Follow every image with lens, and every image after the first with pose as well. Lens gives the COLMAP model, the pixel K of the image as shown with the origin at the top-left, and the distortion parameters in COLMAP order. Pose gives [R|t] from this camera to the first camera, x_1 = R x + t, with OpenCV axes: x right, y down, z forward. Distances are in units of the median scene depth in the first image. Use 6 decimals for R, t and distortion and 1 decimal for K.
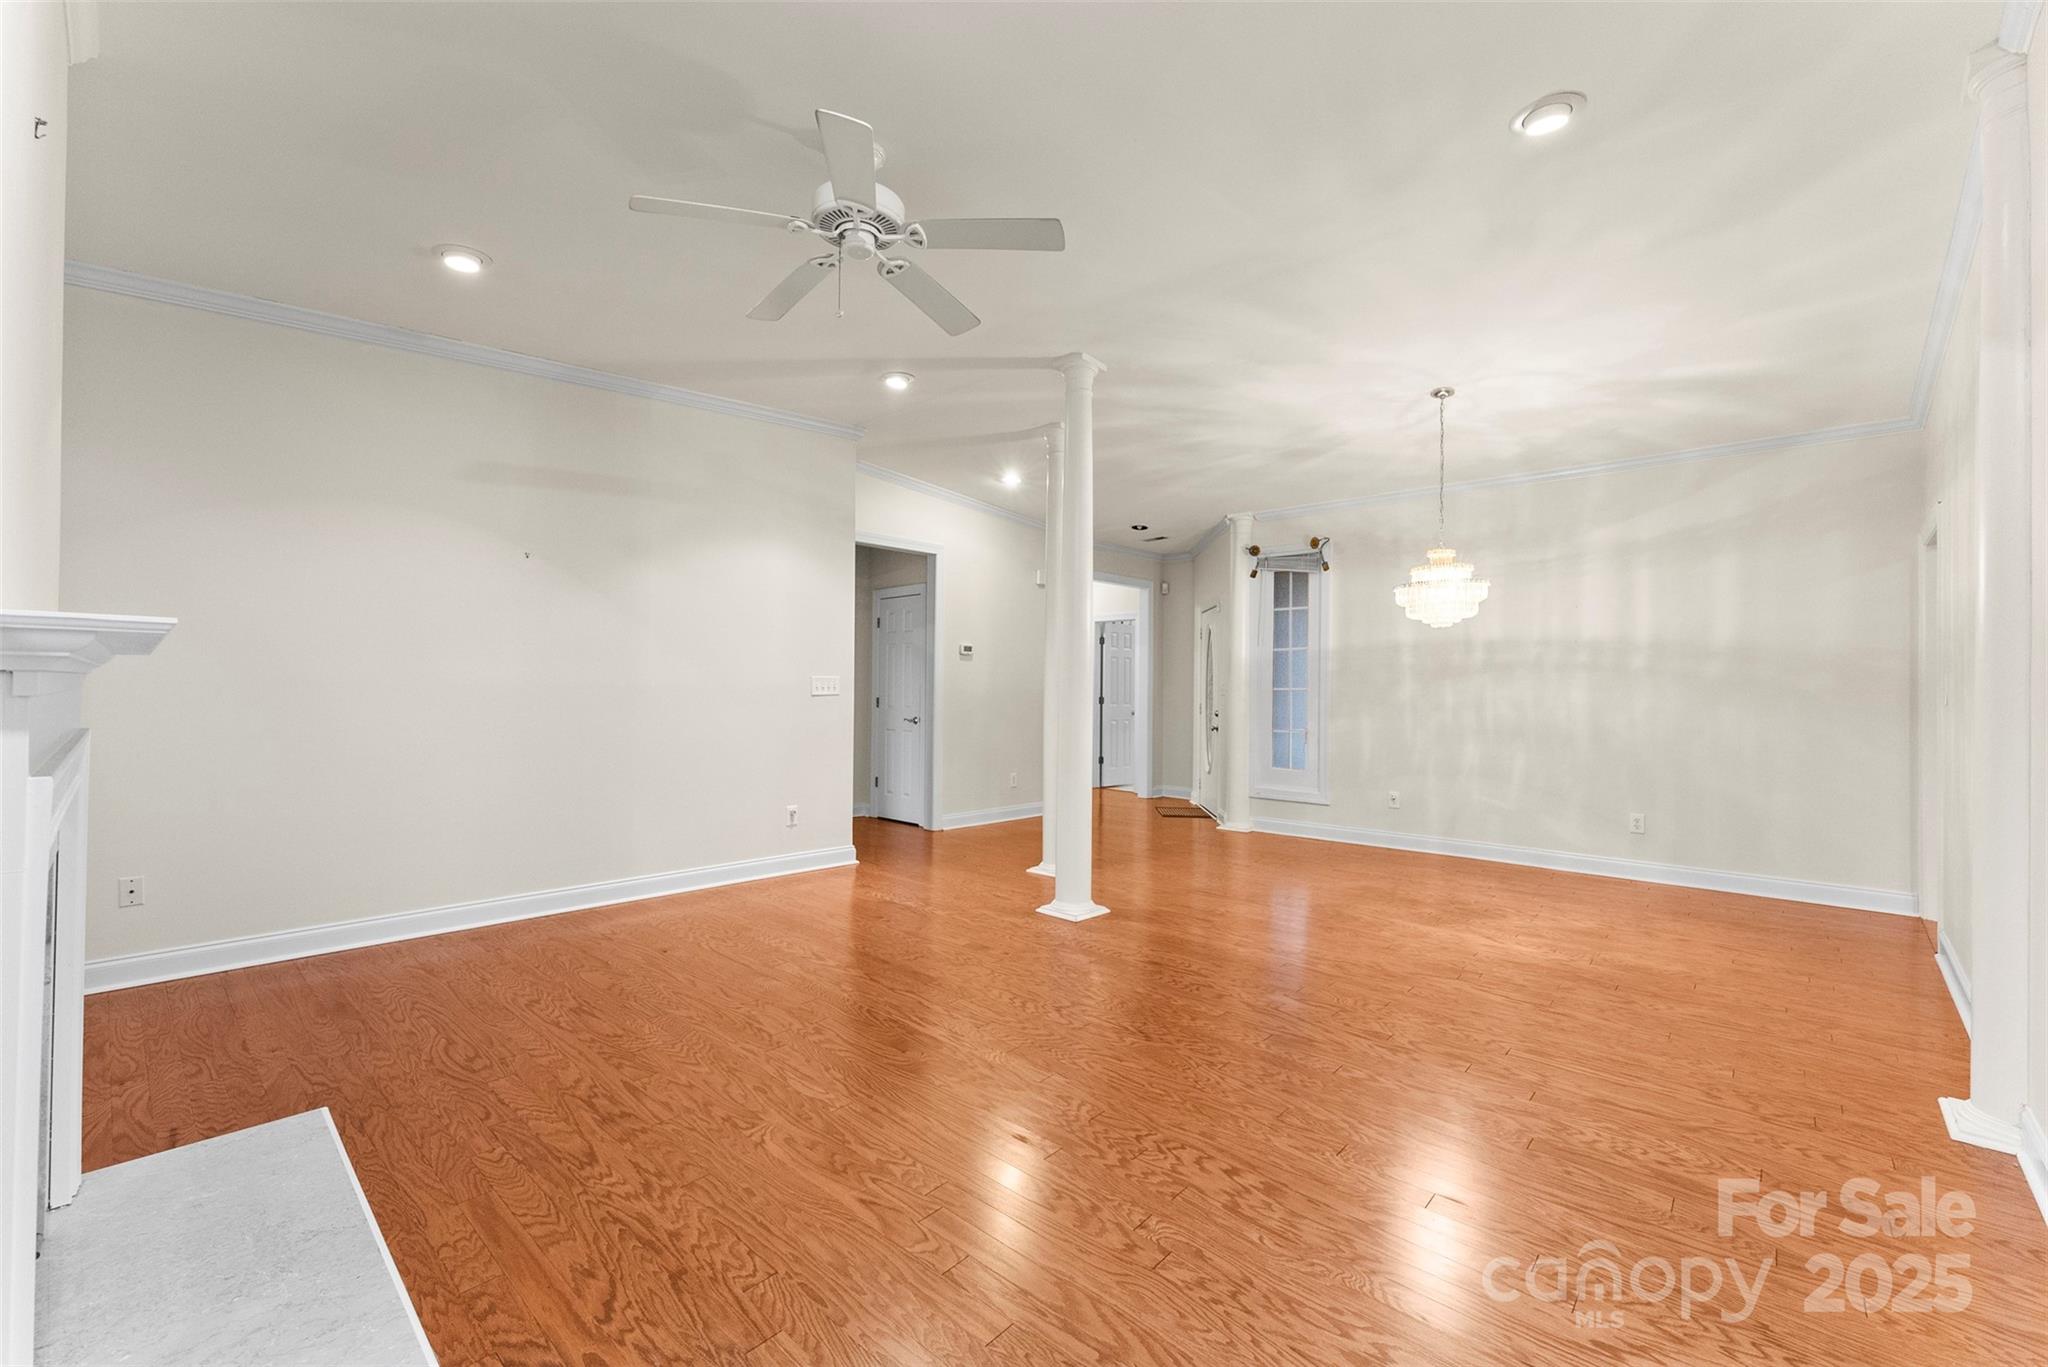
lens RADIAL K [[835.5, 0, 1024.9], [0, 835.5, 678.6], [0, 0, 1]] dist [0.000878, 0.000217]
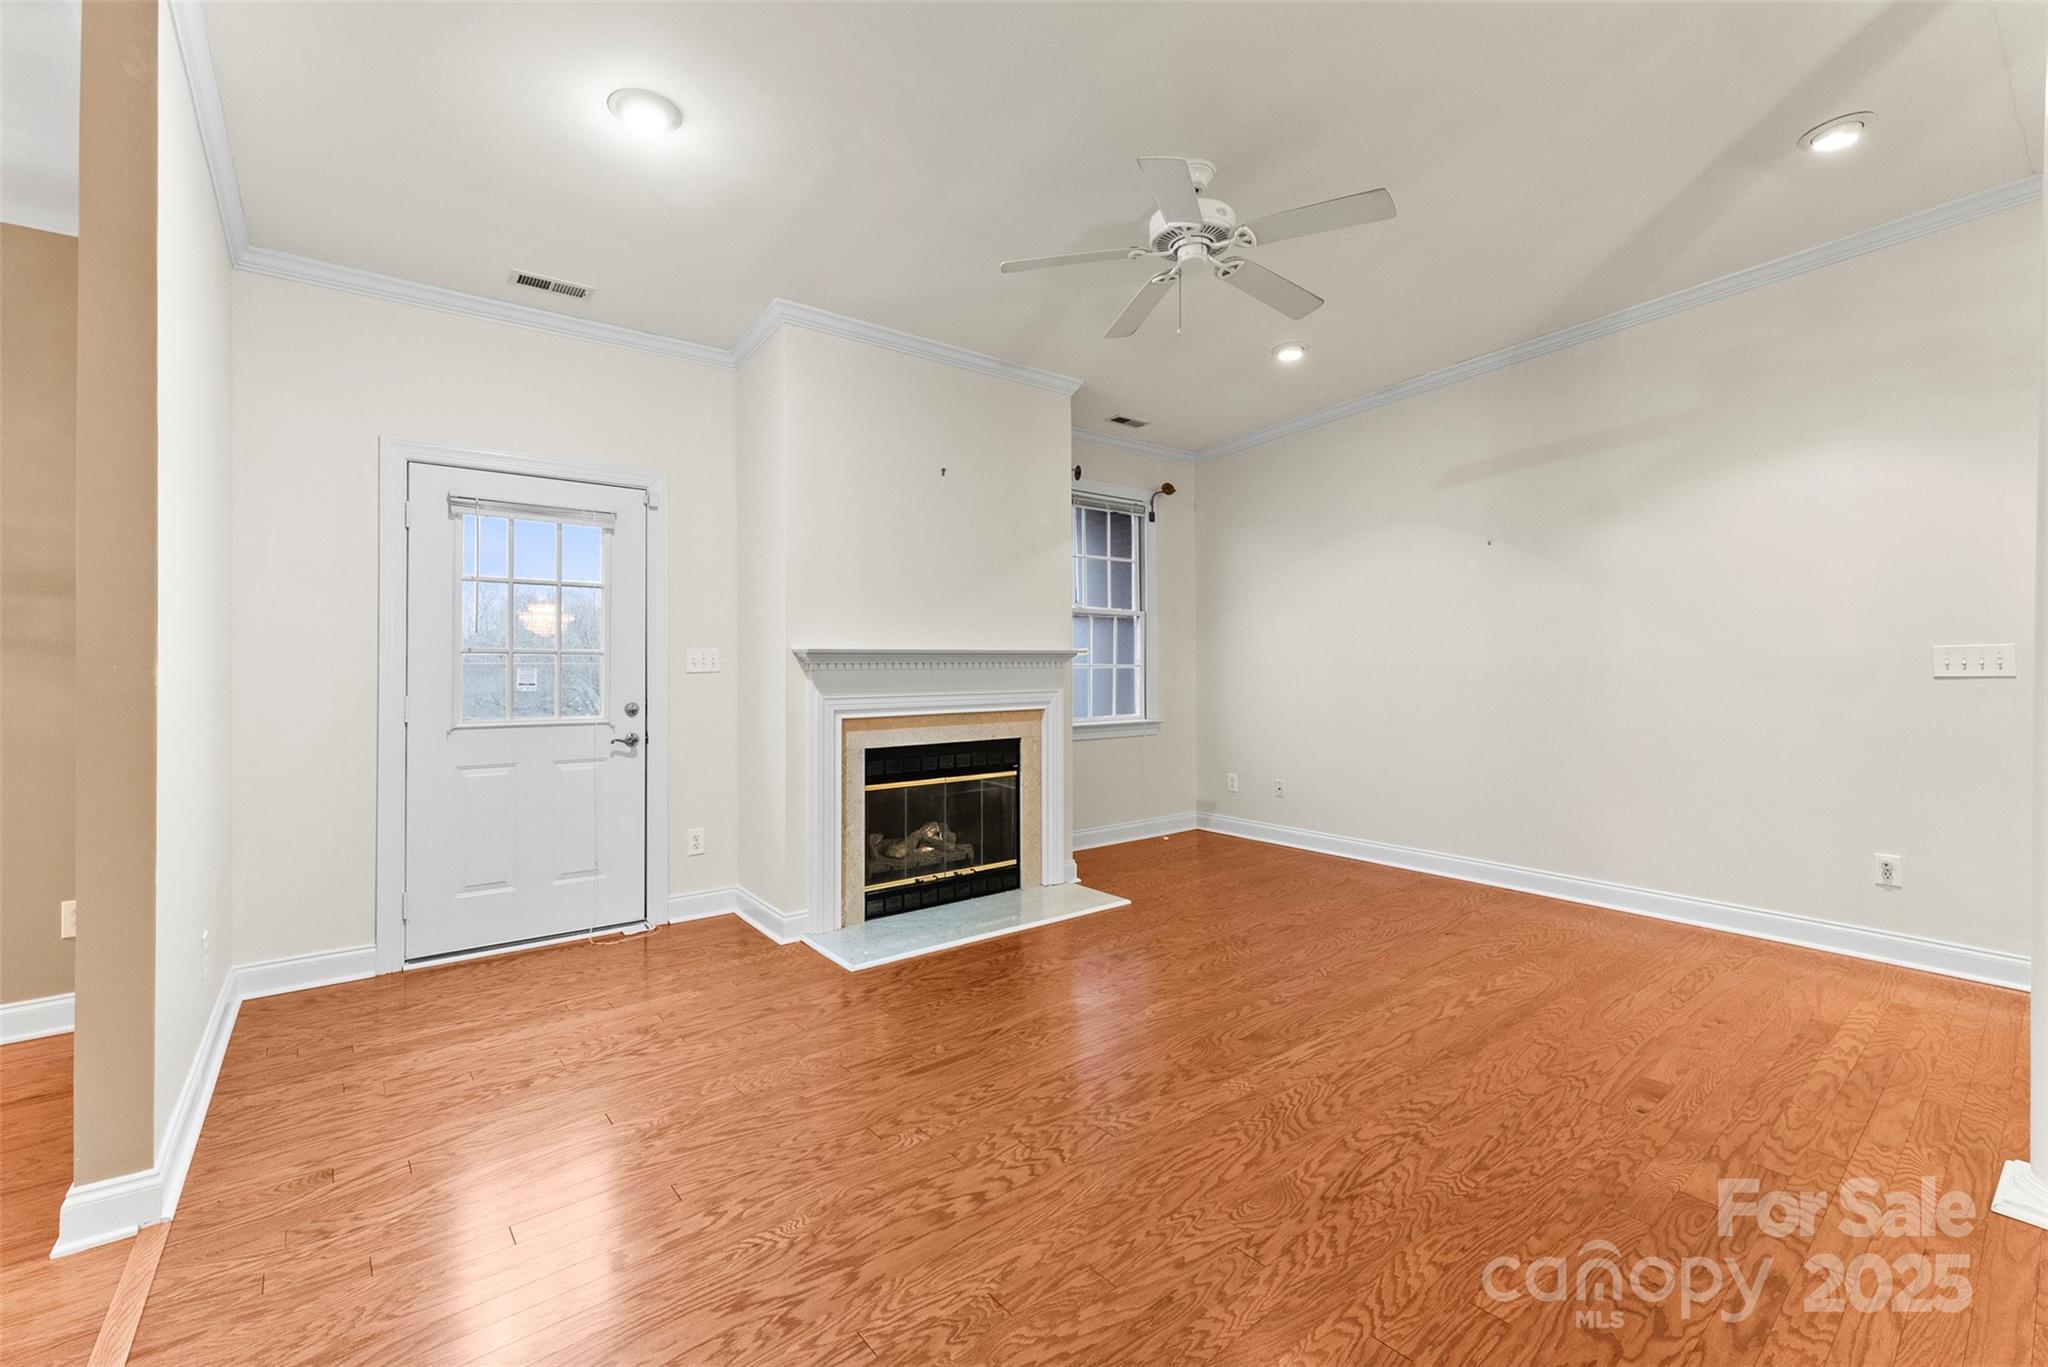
lens RADIAL K [[864.5, 0, 1035.1], [0, 864.5, 660.9], [0, 0, 1]] dist [0.001934, 0.000265]
pose [[-0.143247, -0.013683, -0.989592, 0.763709], [0.013021, 0.999792, -0.015709, 0.016134], [0.989601, -0.015136, -0.143039, 0.782352]]
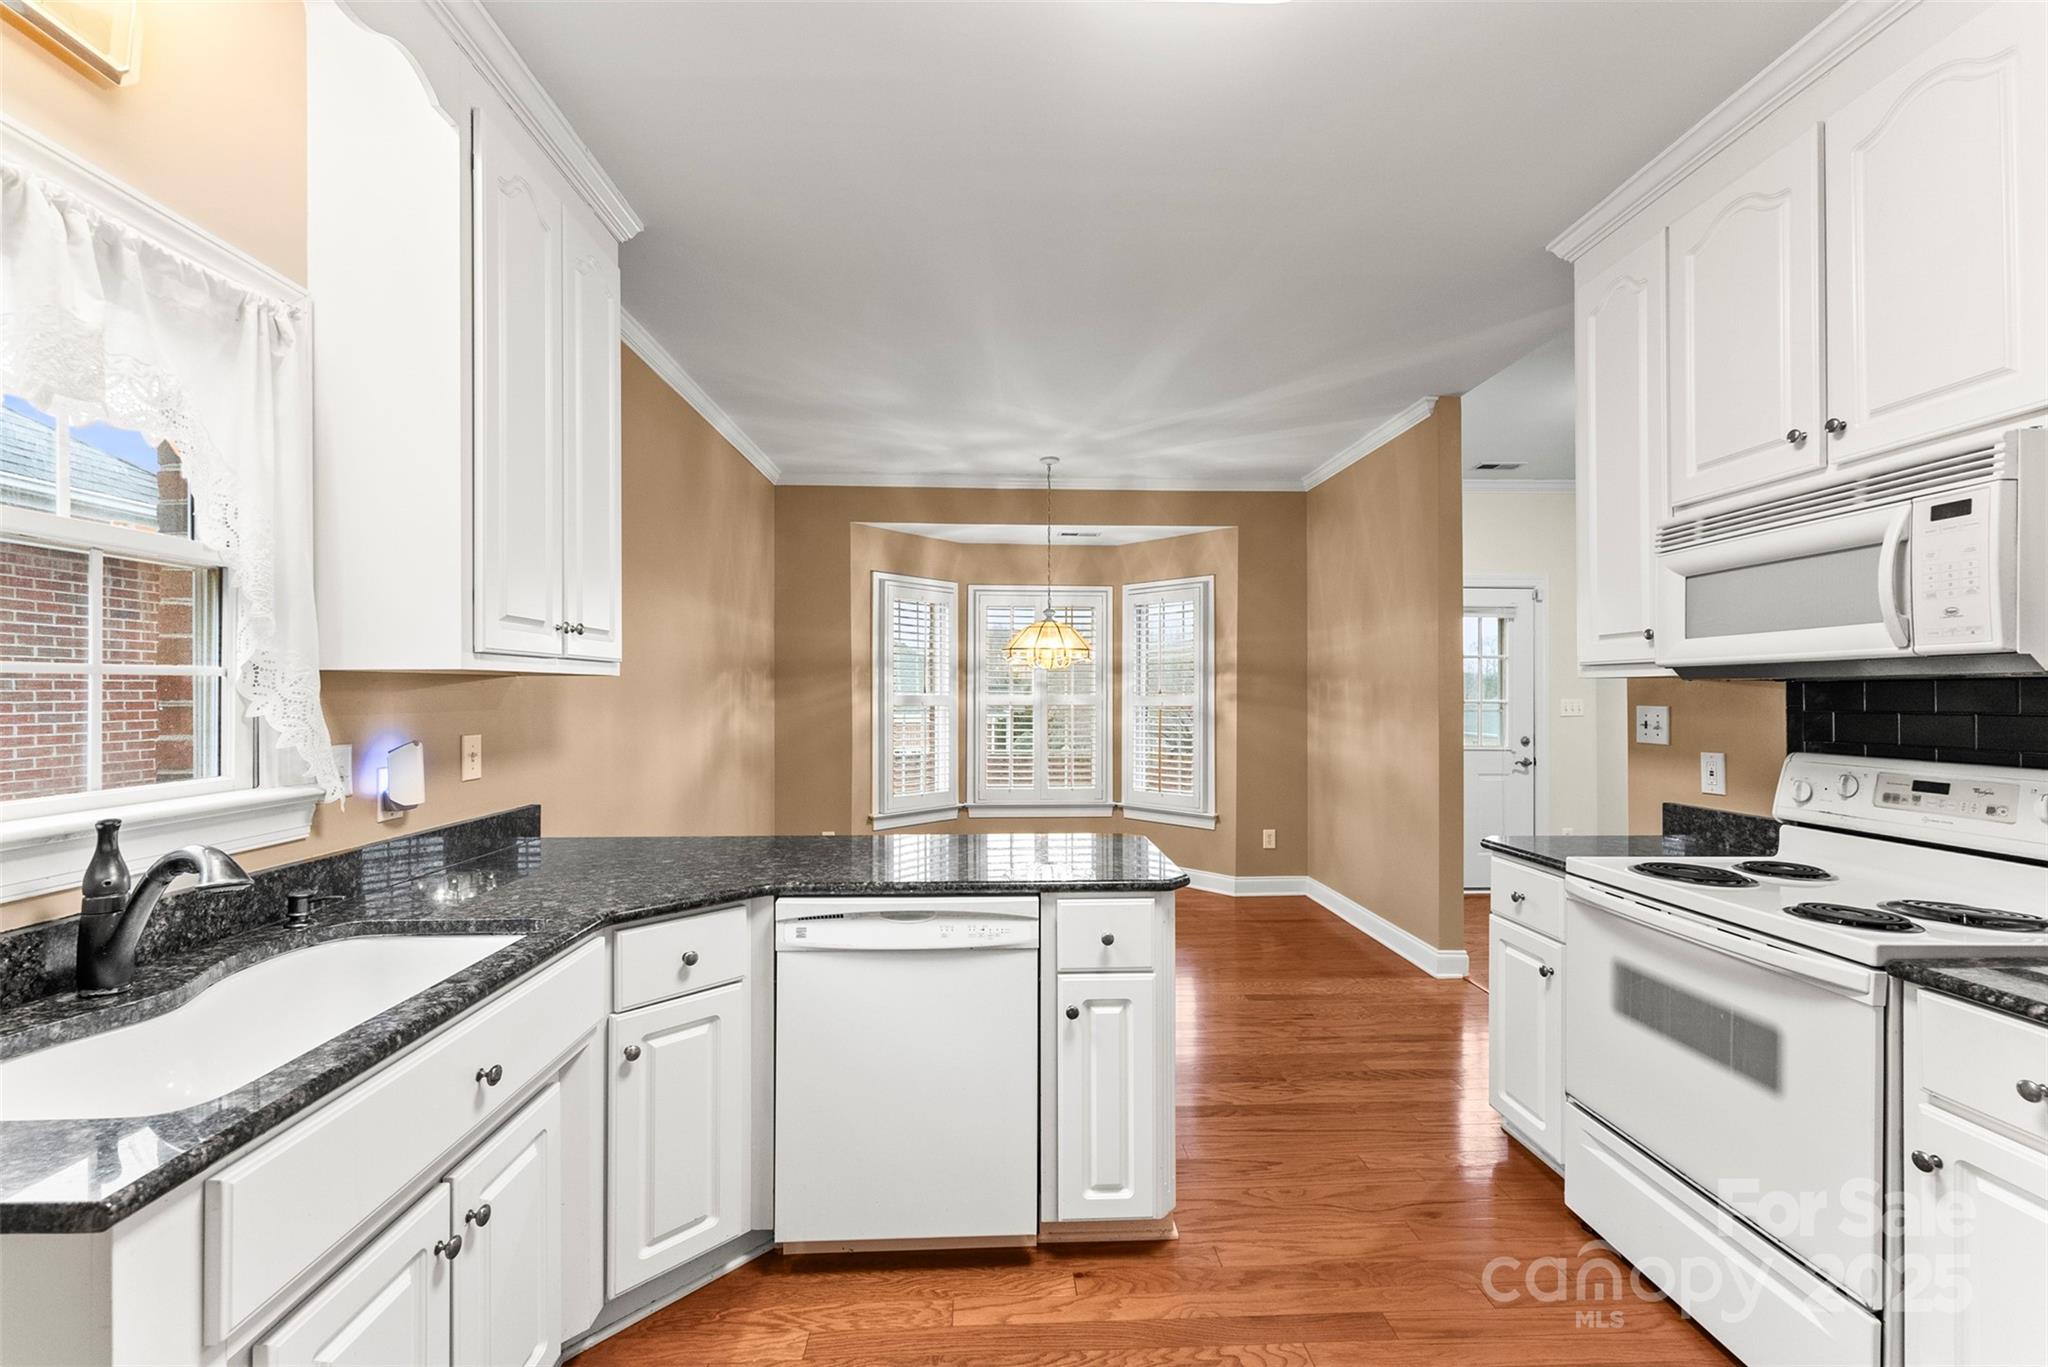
lens RADIAL K [[836.4, 0, 1024.2], [0, 836.4, 688.4], [0, 0, 1]] dist [0.000107, 0.000135]
pose [[-0.699145, -0.013535, -0.714852, 1.586751], [0.001923, 0.999782, -0.020810, -0.016900], [0.714977, -0.015924, -0.698967, 0.503838]]
